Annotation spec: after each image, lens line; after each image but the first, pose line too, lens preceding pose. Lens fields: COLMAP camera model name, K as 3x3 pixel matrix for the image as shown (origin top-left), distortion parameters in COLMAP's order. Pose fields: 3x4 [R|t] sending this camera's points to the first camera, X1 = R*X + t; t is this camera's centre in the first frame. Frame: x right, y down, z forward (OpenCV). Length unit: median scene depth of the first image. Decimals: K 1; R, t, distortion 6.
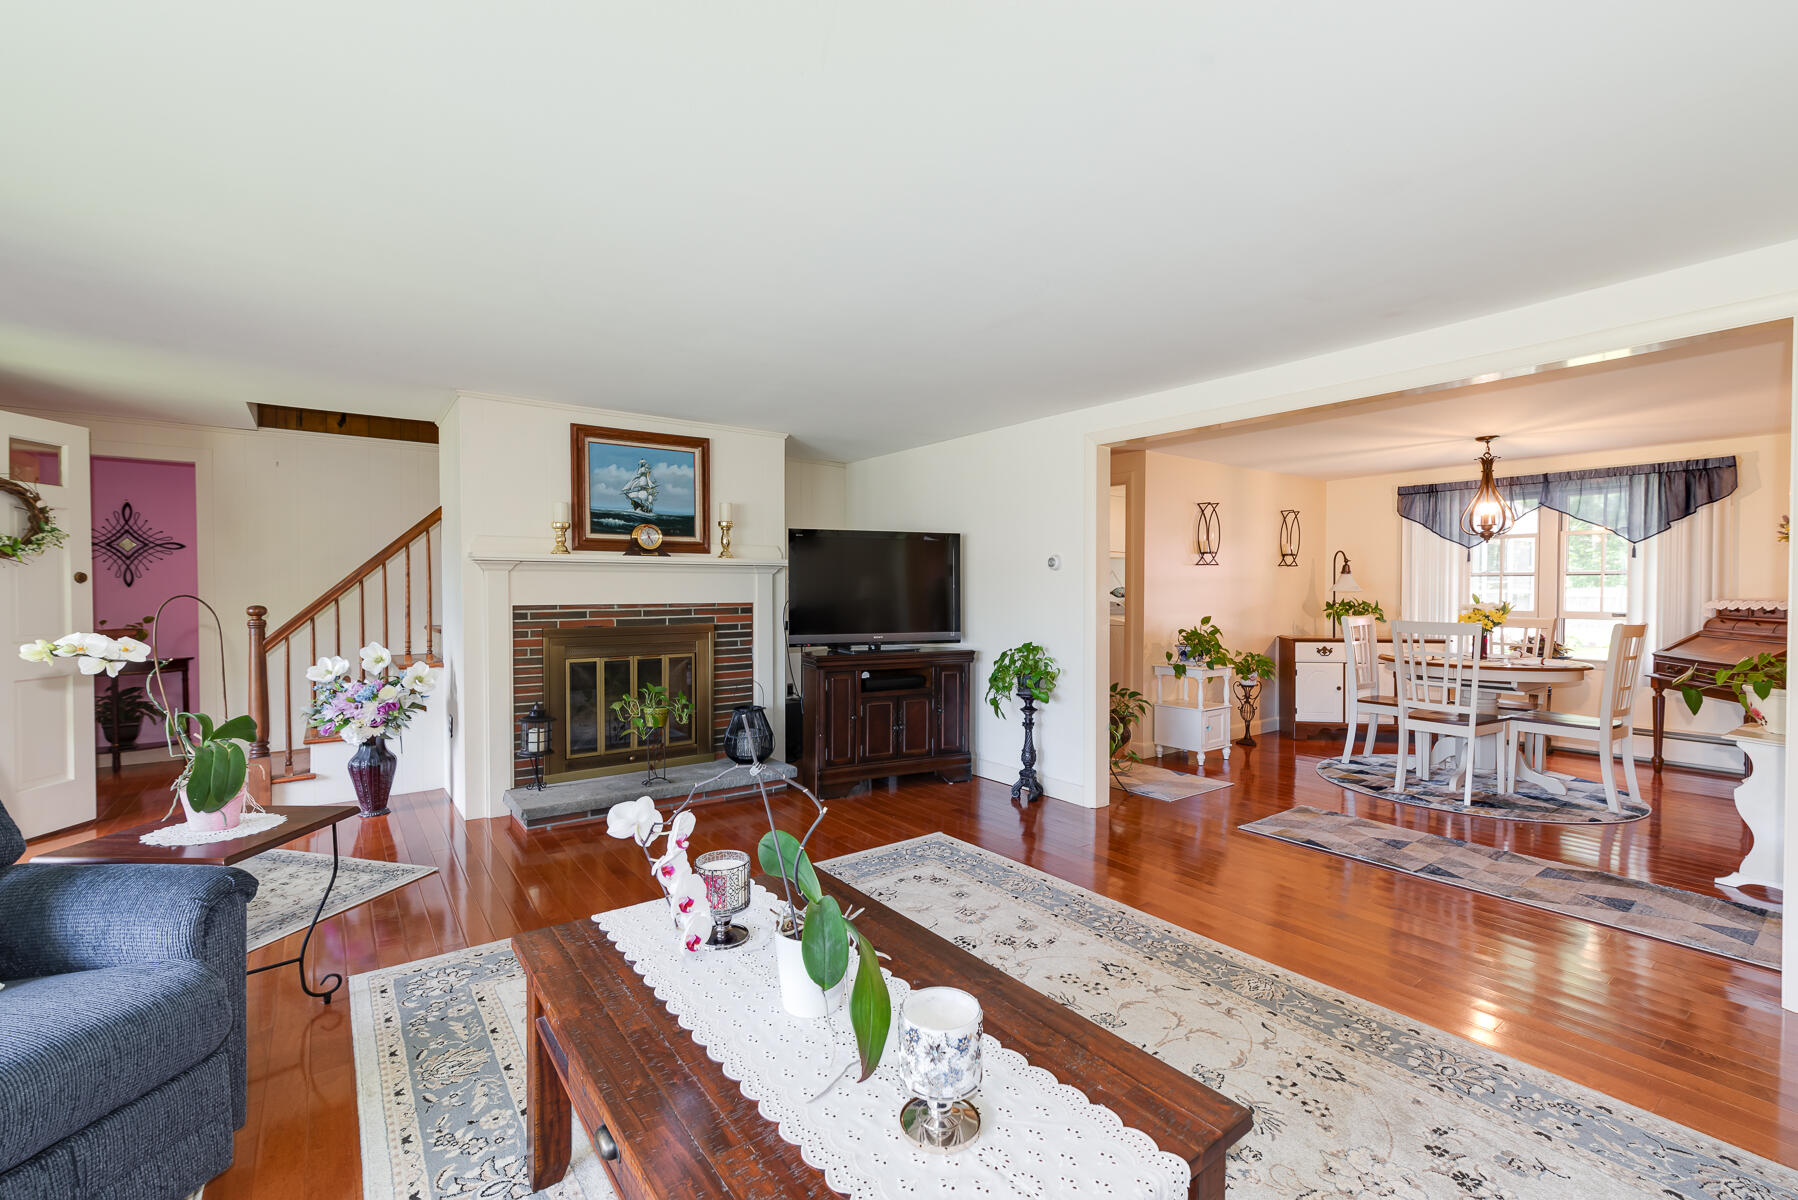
lens RADIAL K [[761.6, 0, 890.7], [0, 761.6, 601.0], [0, 0, 1]] dist [0.001100, -0.000172]
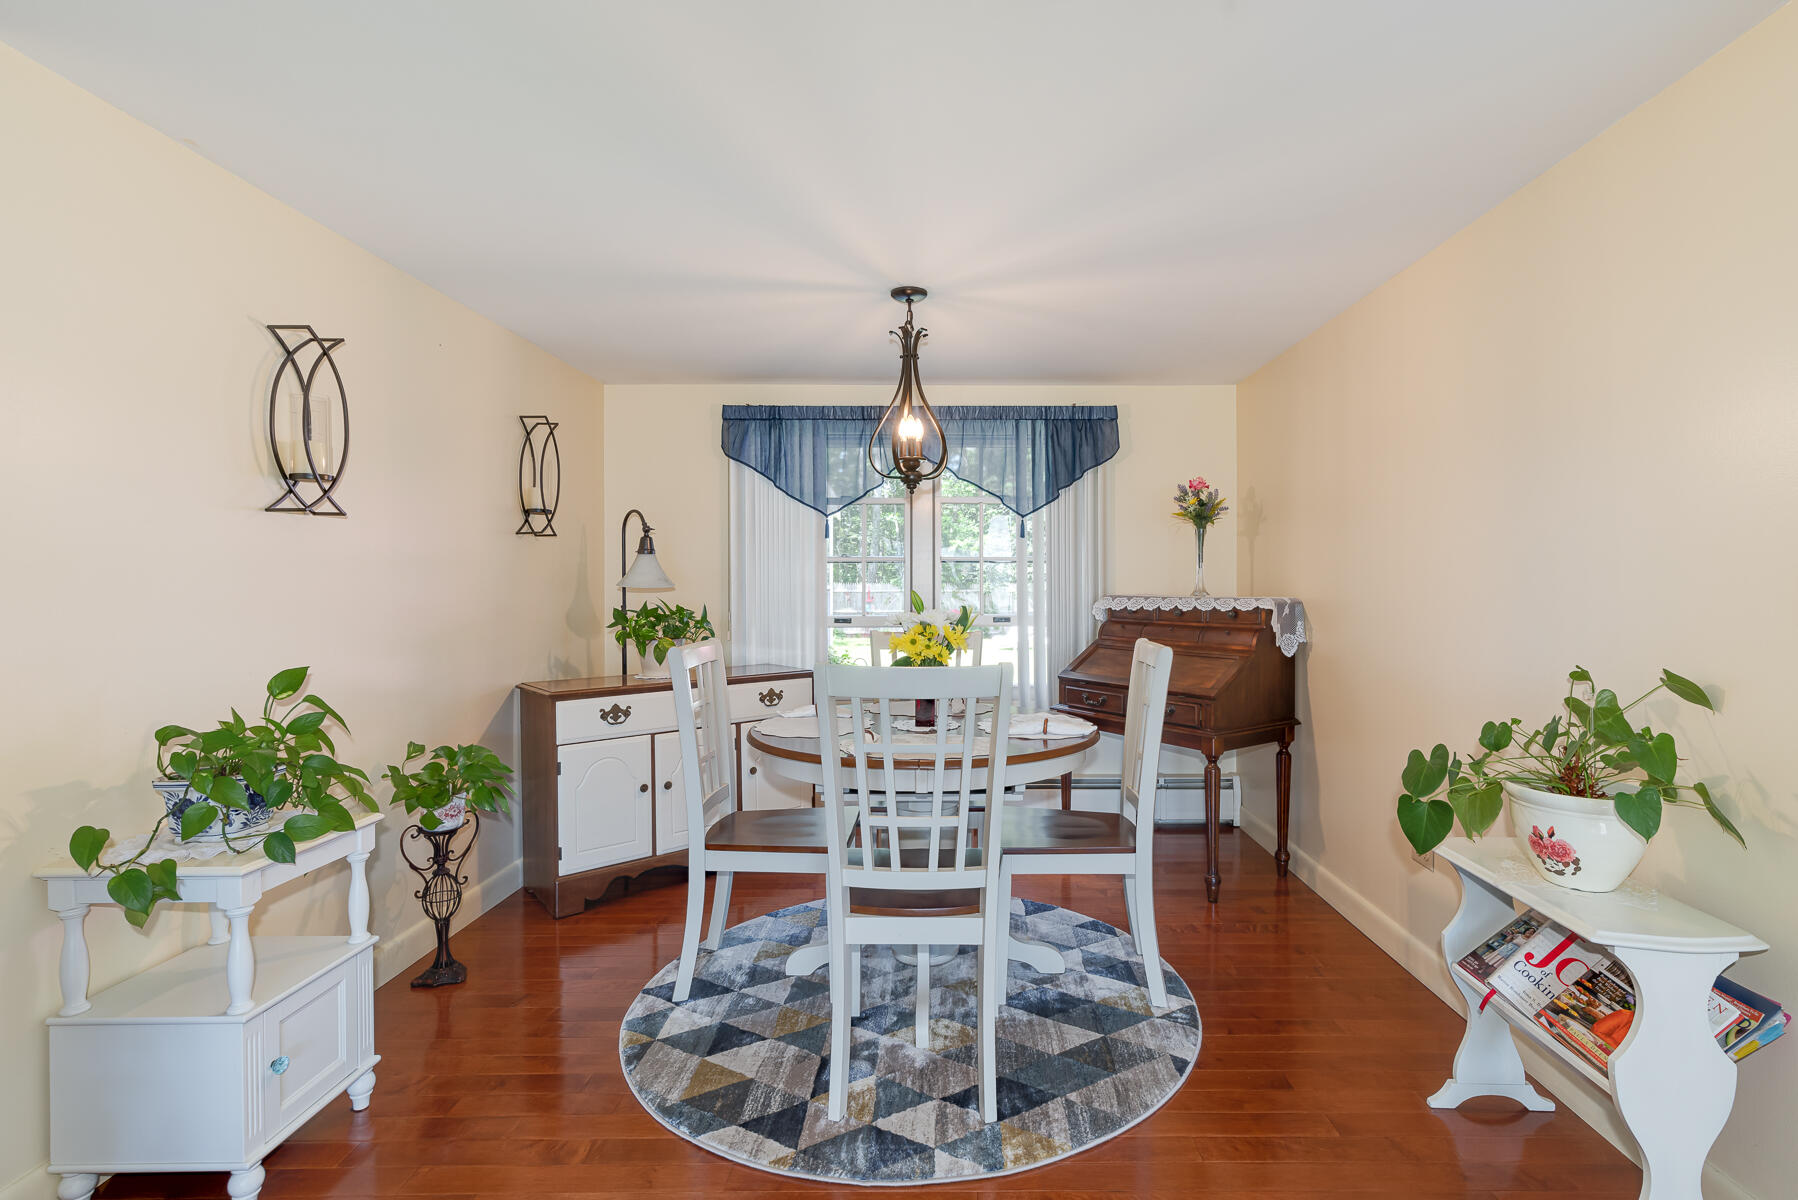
lens RADIAL K [[843.4, 0, 944.4], [0, 843.4, 589.5], [0, 0, 1]] dist [0.000448, 0.000392]
pose [[0.592034, -0.006269, 0.805889, 0.288548], [0.016664, 0.999851, -0.004464, -0.006654], [-0.805741, 0.016073, 0.592050, 0.563098]]
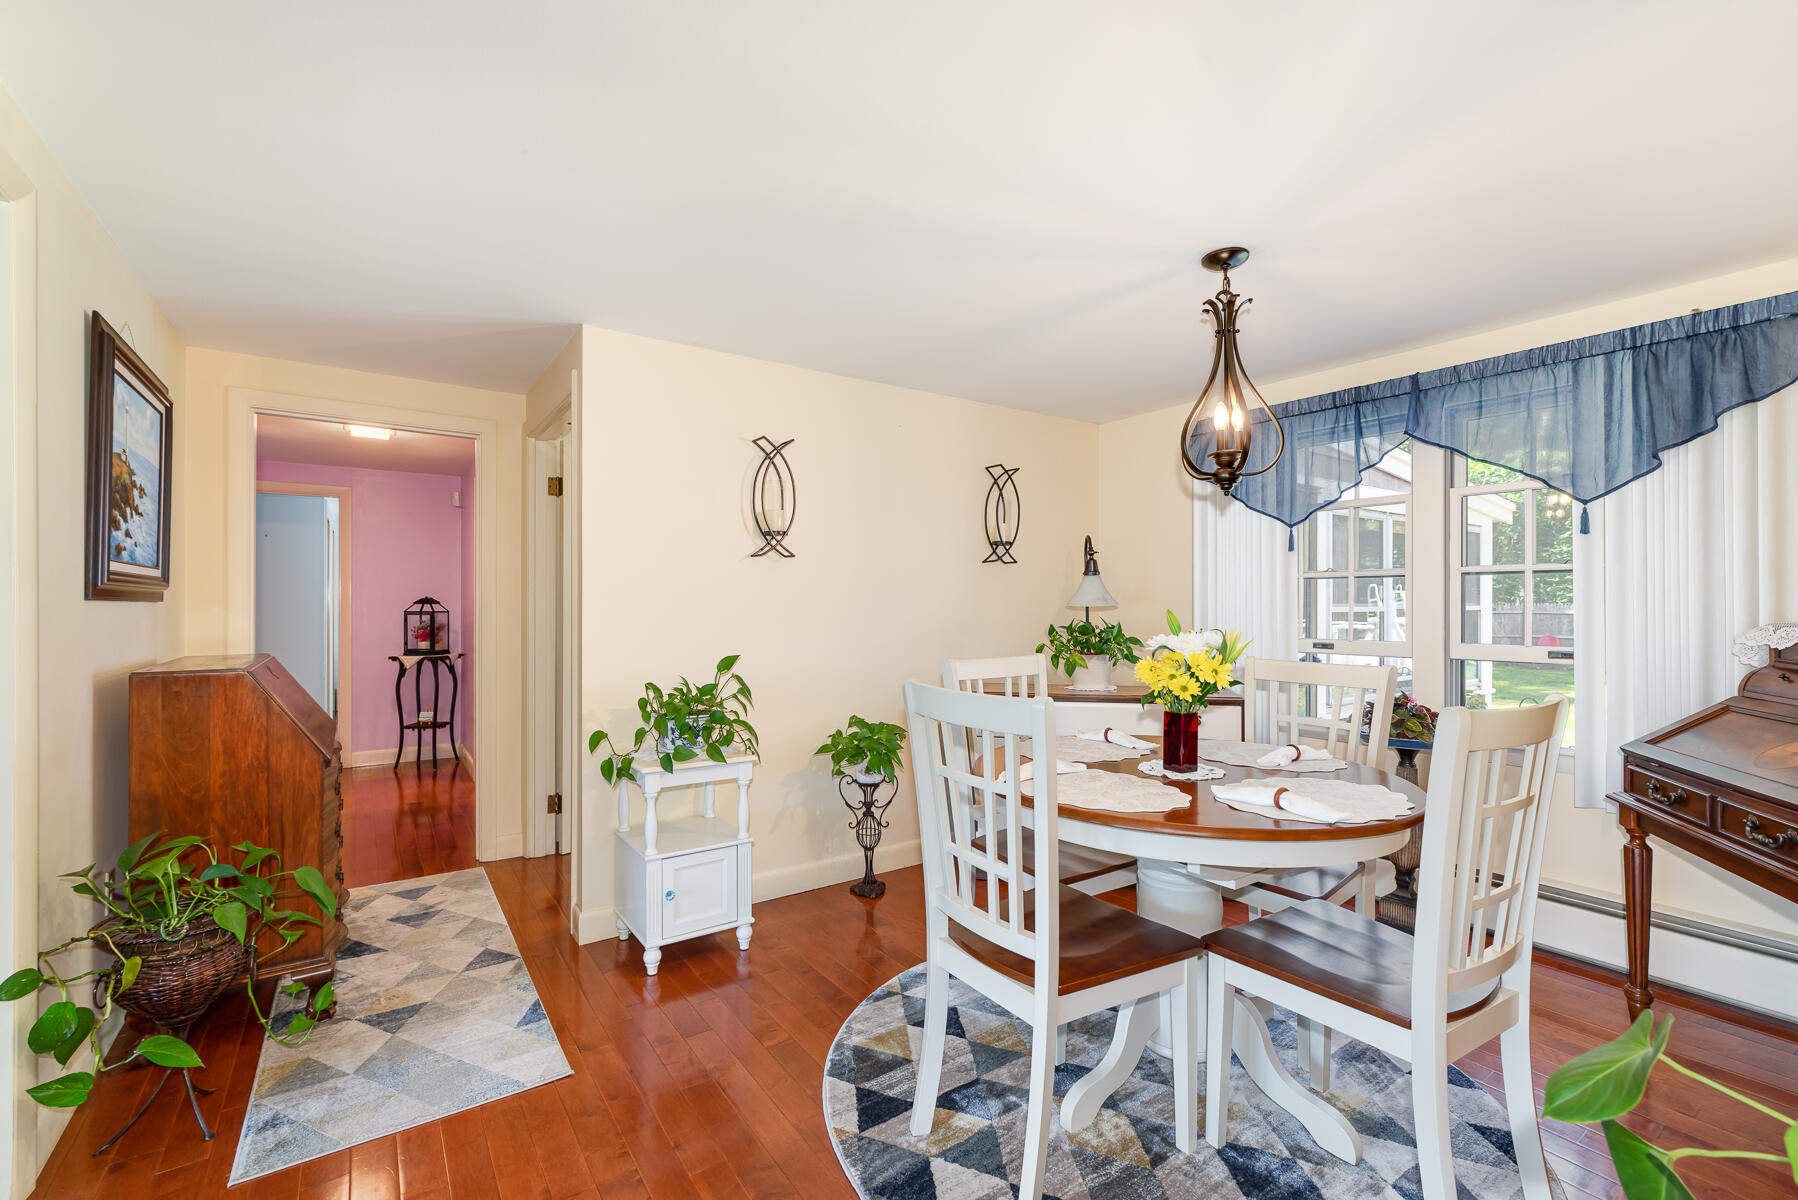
lens RADIAL K [[761.6, 0, 889.1], [0, 761.6, 601.5], [0, 0, 1]] dist [0.001100, -0.000172]
pose [[0.999614, 0.000377, -0.027773, 0.527789], [-0.000984, 0.999760, -0.021873, -0.004682], [0.027758, 0.021892, 0.999375, 0.490220]]
